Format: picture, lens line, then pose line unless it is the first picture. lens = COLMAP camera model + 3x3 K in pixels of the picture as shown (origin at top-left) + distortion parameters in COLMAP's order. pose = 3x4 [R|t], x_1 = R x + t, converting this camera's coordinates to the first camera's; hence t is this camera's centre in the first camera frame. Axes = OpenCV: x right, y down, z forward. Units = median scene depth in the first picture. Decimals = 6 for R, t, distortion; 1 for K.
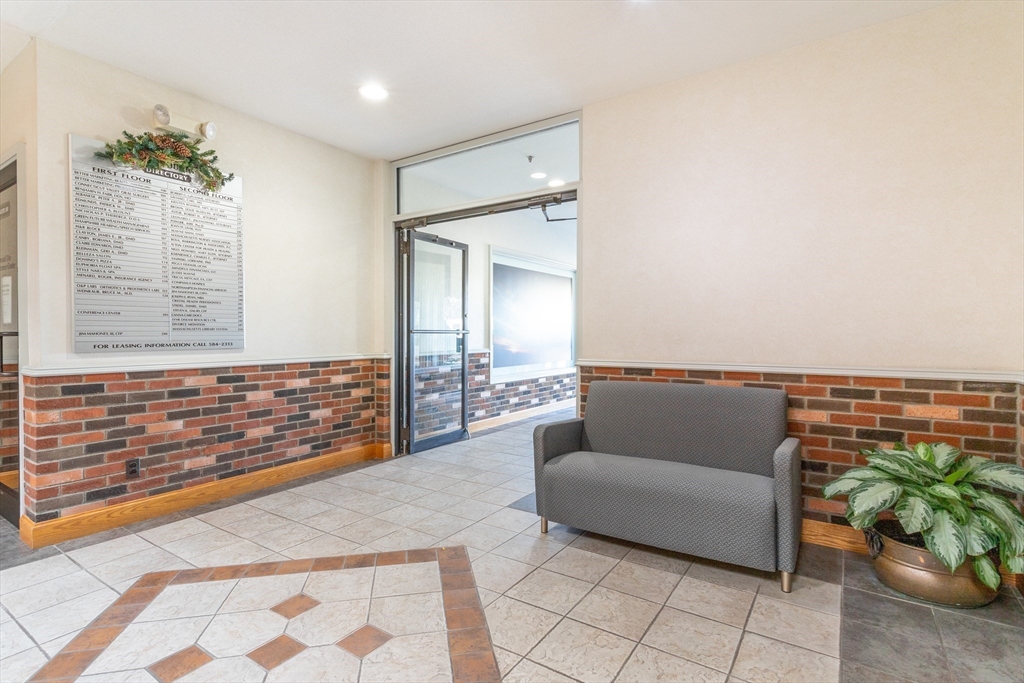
lens RADIAL K [[496.4, 0, 517.5], [0, 496.4, 340.4], [0, 0, 1]] dist [-0.000616, 0.001148]
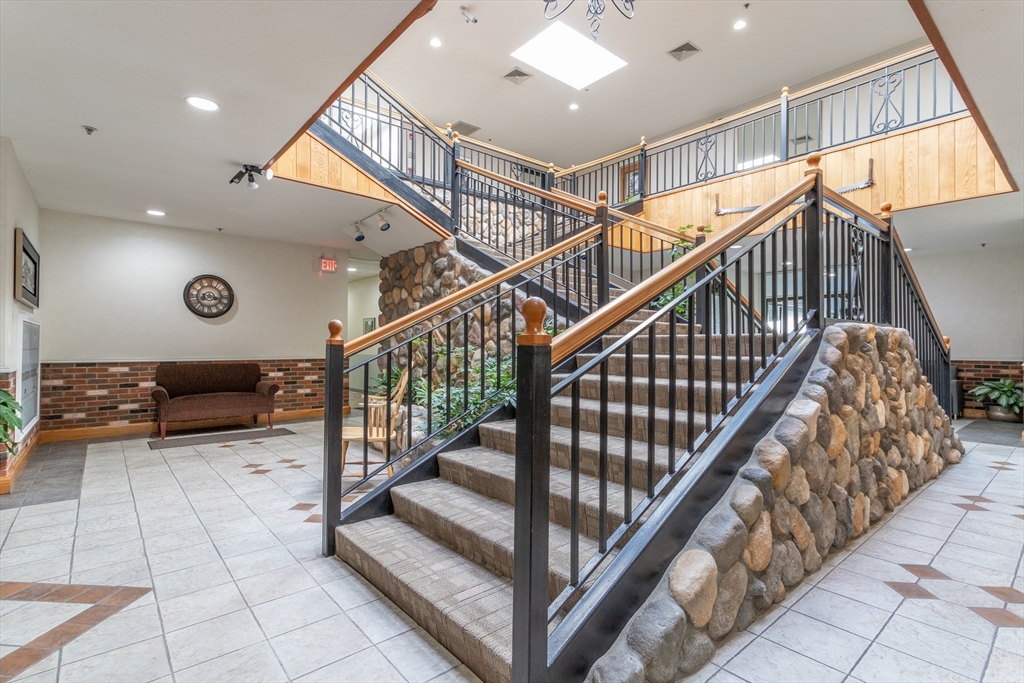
lens RADIAL K [[496.4, 0, 516.7], [0, 496.4, 340.8], [0, 0, 1]] dist [-0.000616, 0.001148]
pose [[0.961496, -0.003911, -0.274792, -0.553437], [-0.003496, 0.999644, -0.026457, 0.016137], [0.274797, 0.026399, 0.961140, -1.214572]]
